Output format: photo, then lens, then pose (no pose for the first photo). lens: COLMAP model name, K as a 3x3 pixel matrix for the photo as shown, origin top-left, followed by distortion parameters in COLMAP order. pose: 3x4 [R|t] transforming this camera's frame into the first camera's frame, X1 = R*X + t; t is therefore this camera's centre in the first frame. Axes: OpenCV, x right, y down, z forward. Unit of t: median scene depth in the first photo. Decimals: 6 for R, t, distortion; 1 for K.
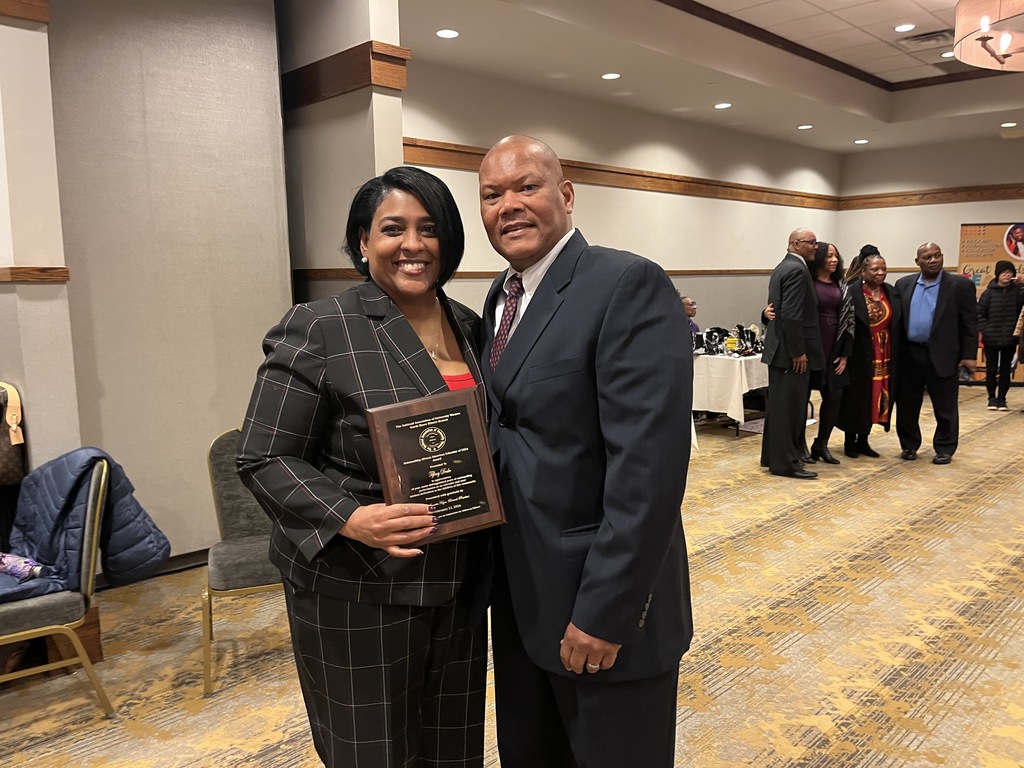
lens RADIAL K [[780.9, 0, 508.7], [0, 780.9, 392.4], [0, 0, 1]] dist [0.068350, -0.105013]
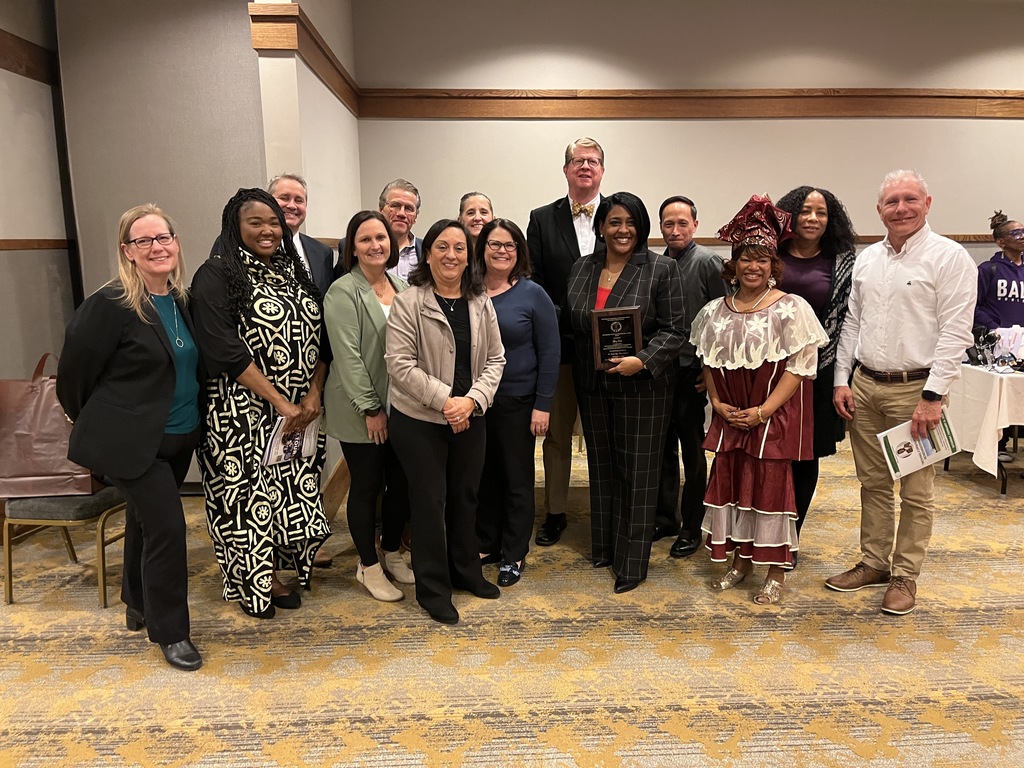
lens RADIAL K [[780.9, 0, 508.7], [0, 780.9, 392.4], [0, 0, 1]] dist [0.068350, -0.105013]
pose [[0.747637, 0.121090, -0.652975, 2.109516], [-0.096034, 0.992615, 0.074117, -0.192185], [0.657128, 0.007295, 0.753744, 1.302323]]
